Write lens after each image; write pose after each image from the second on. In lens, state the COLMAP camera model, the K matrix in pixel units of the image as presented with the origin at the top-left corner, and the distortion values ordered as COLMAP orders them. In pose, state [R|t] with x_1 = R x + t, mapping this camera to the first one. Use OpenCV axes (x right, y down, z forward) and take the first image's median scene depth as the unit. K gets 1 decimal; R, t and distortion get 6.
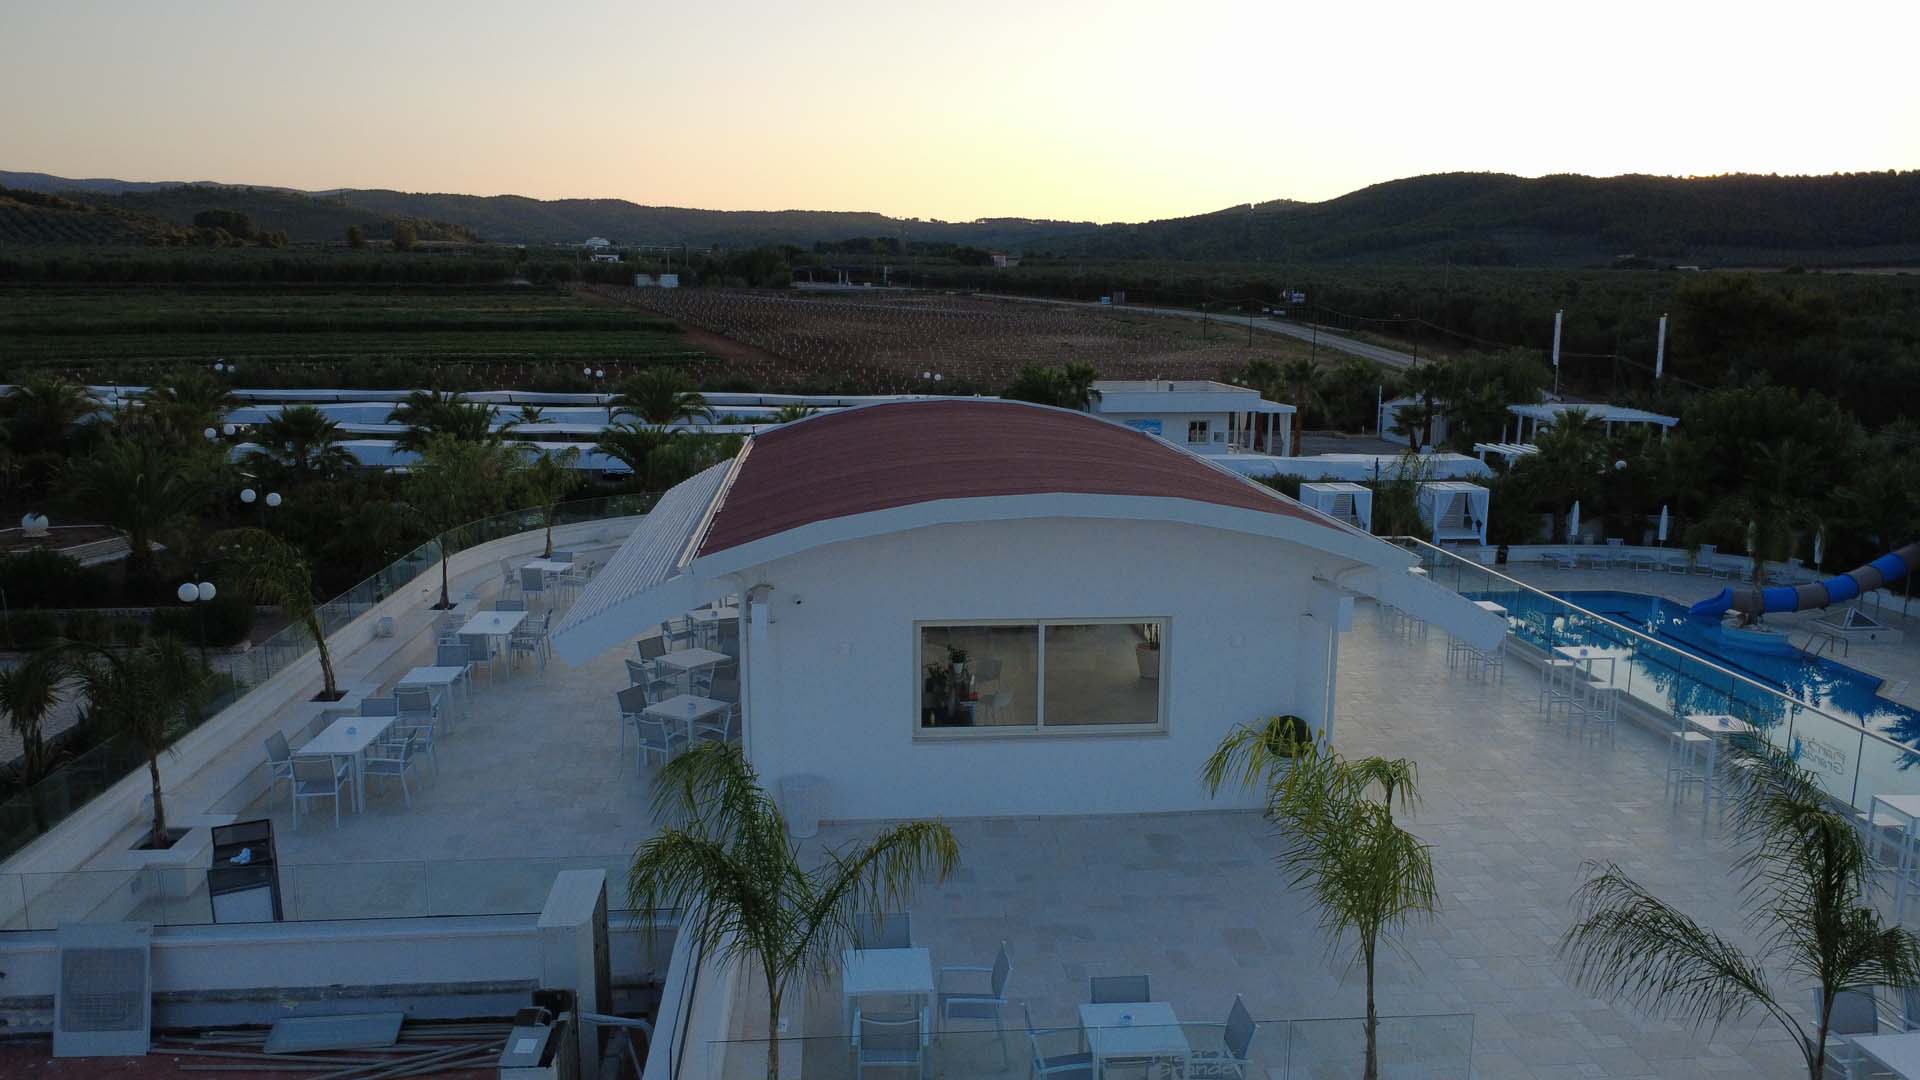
lens RADIAL K [[1390.5, 0, 950.0], [0, 1390.5, 519.6], [0, 0, 1]] dist [0.011434, -0.001896]
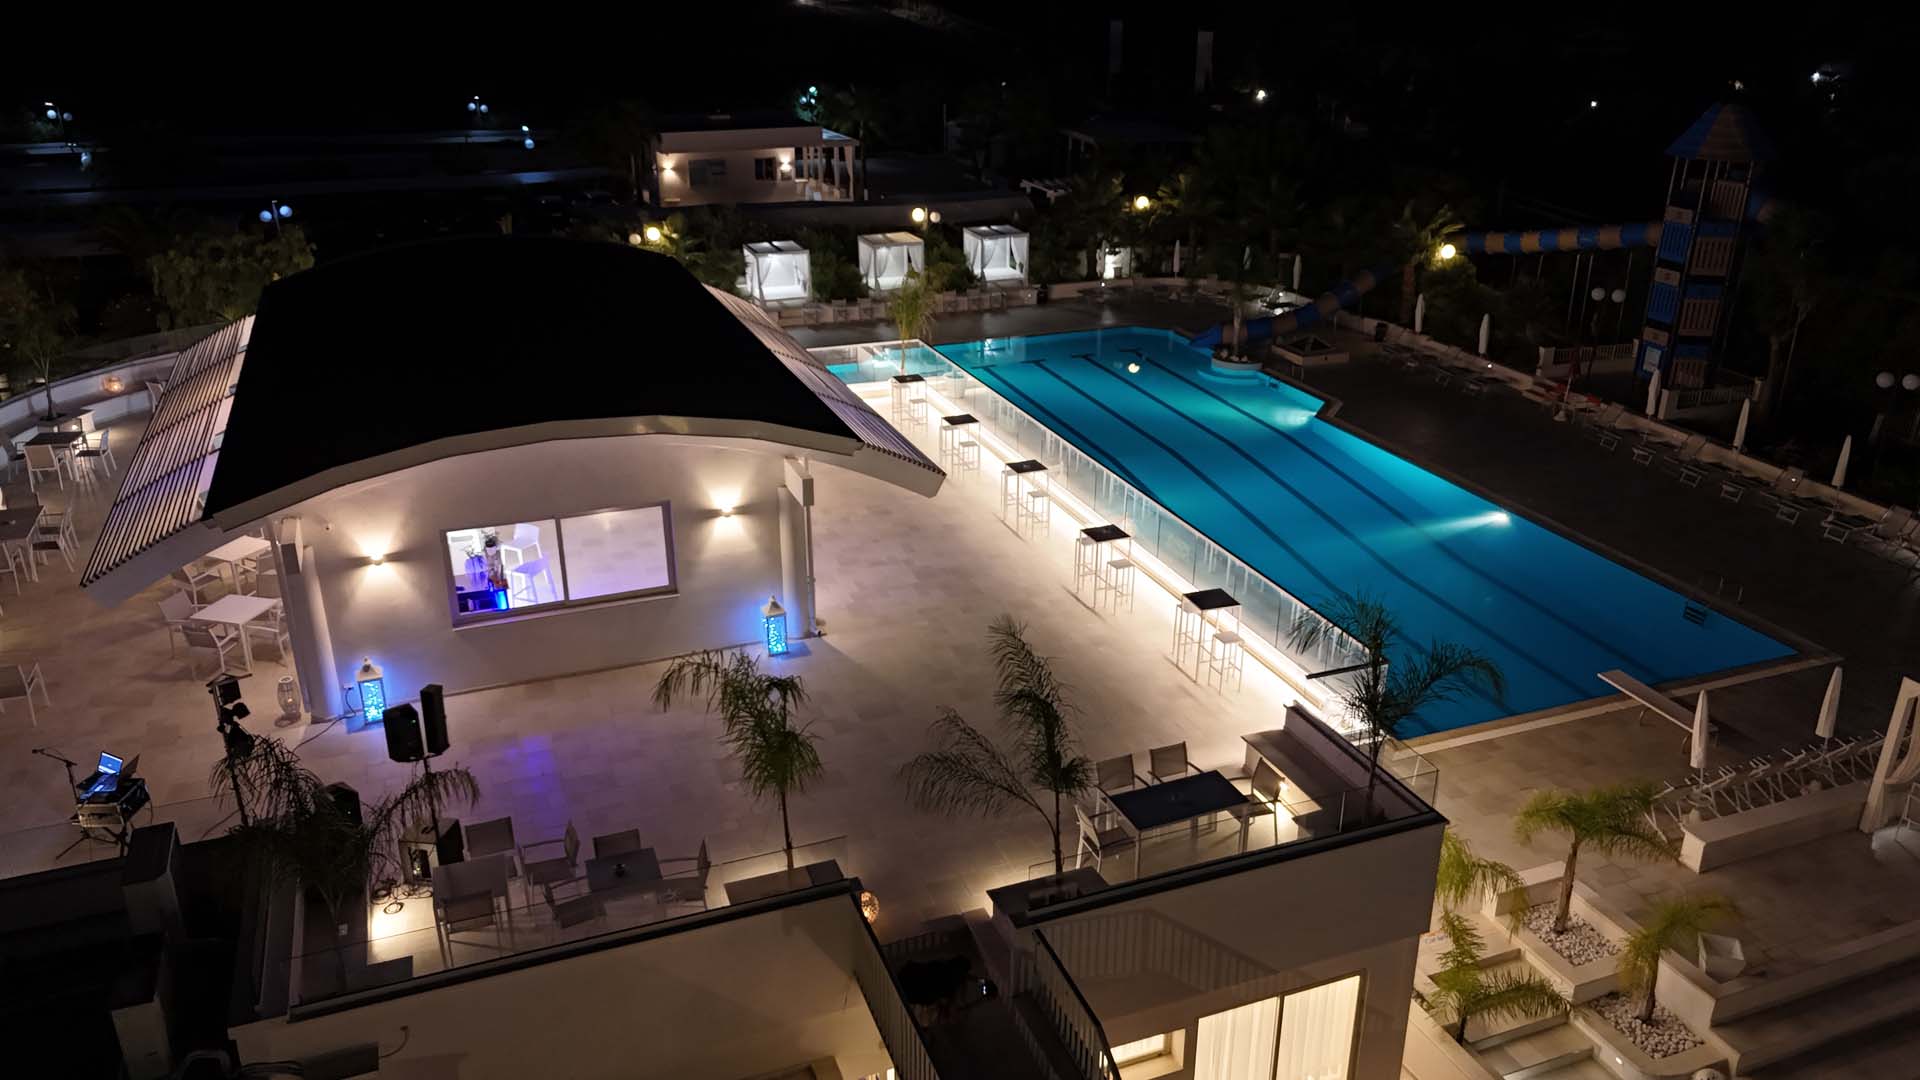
lens RADIAL K [[1432.1, 0, 957.0], [0, 1432.1, 536.8], [0, 0, 1]] dist [0.057741, -0.053395]
pose [[0.959431, -0.112118, 0.258693, 0.022801], [0.051237, 0.971589, 0.231062, -0.053601], [-0.277249, -0.208434, 0.937917, -0.070502]]
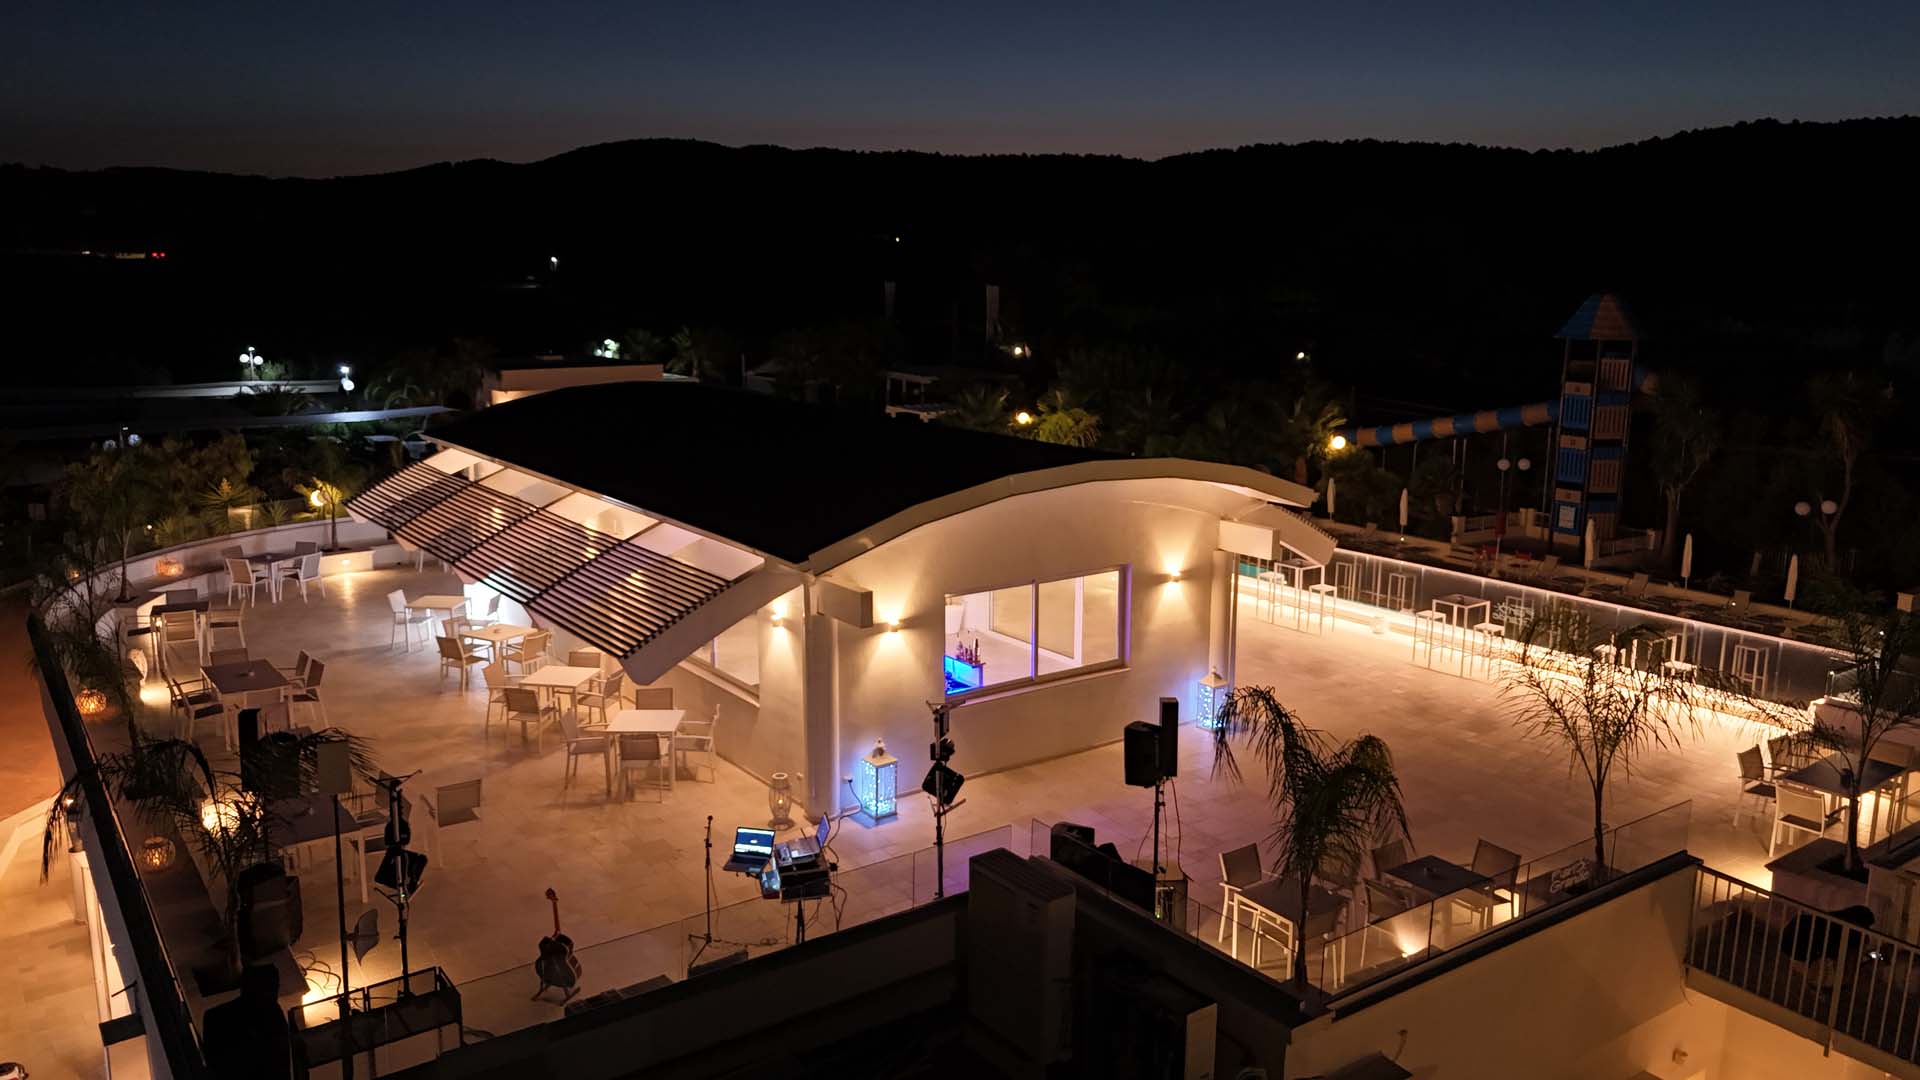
lens RADIAL K [[1432.1, 0, 955.6], [0, 1432.1, 539.9], [0, 0, 1]] dist [0.057741, -0.053395]
pose [[0.857178, -0.098920, 0.505431, -0.172987], [0.082922, 0.995085, 0.054121, -0.007531], [-0.508301, -0.004480, 0.861168, 0.022435]]
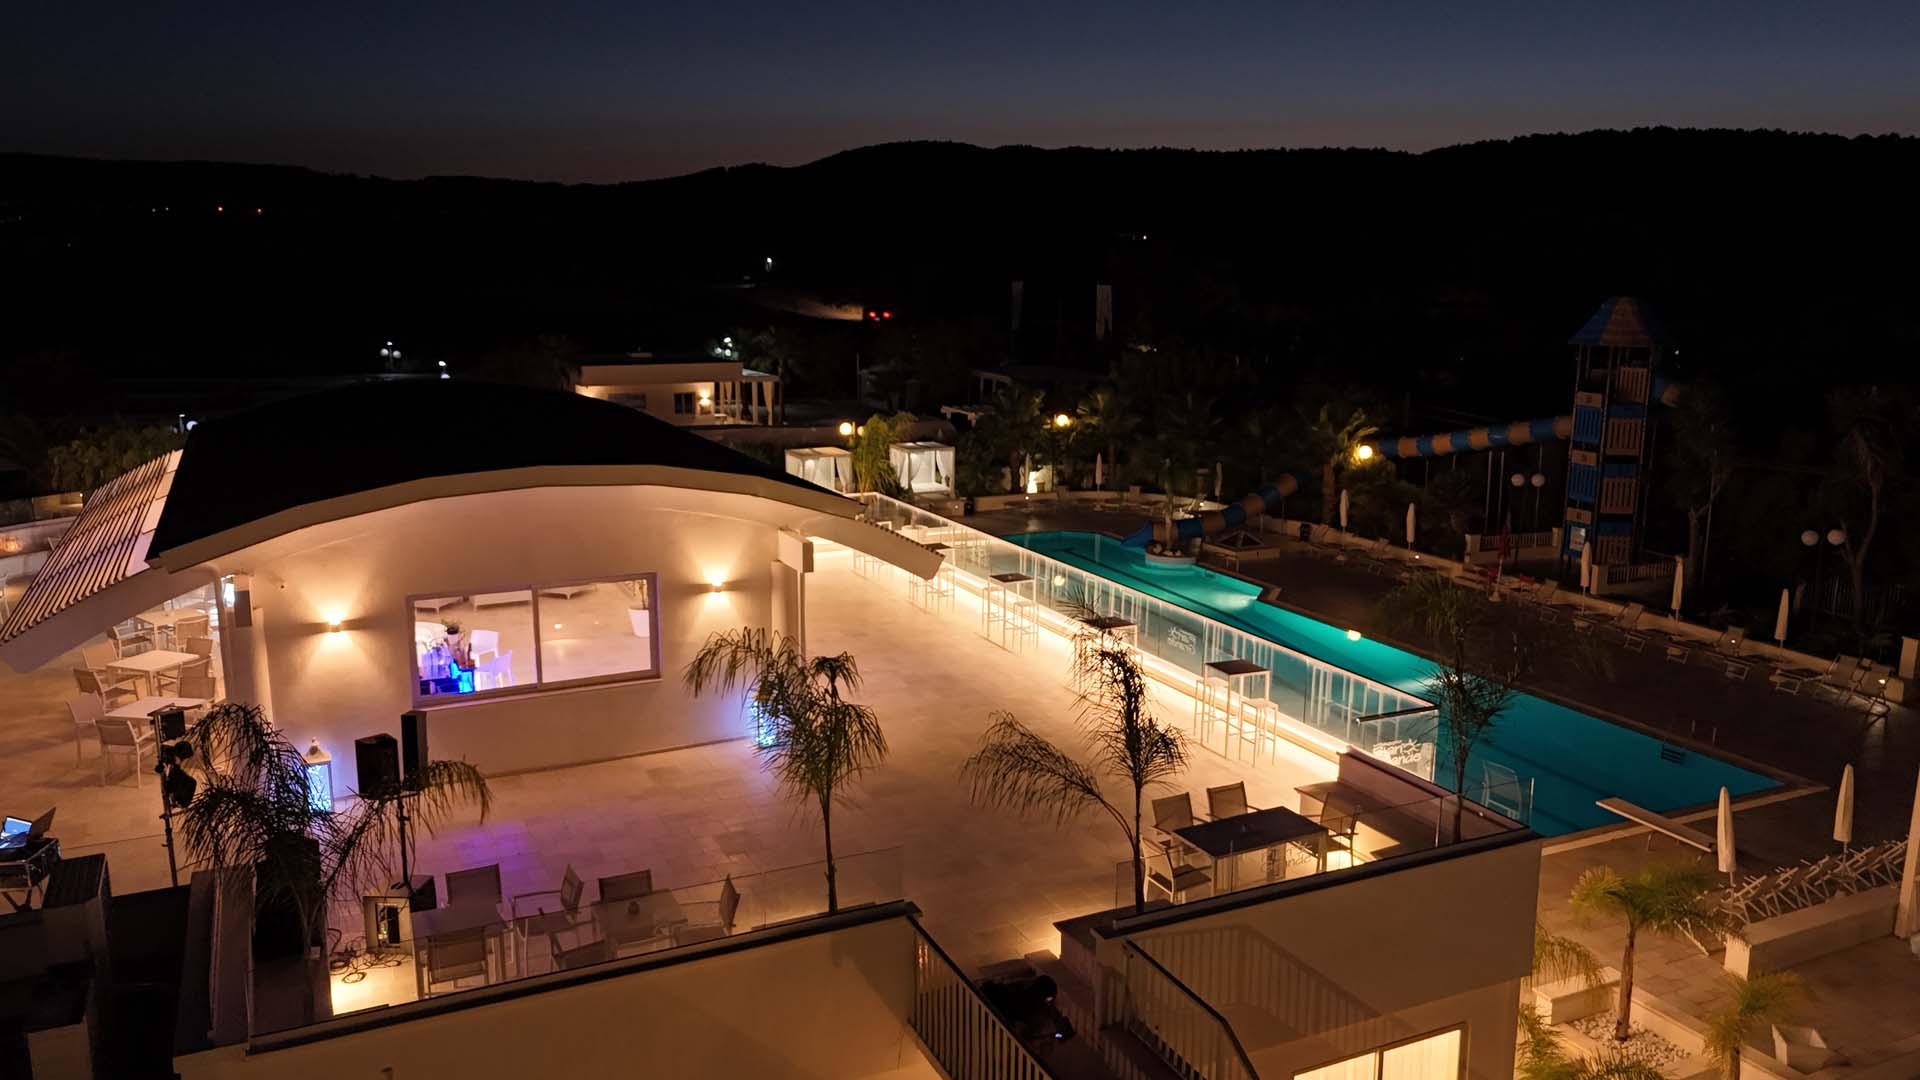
lens RADIAL K [[1432.1, 0, 957.9], [0, 1432.1, 534.7], [0, 0, 1]] dist [0.057741, -0.053395]
pose [[0.934463, -0.069220, 0.349268, -0.004629], [0.059232, 0.997474, 0.039213, 0.003094], [-0.351100, -0.015956, 0.936202, -0.047276]]
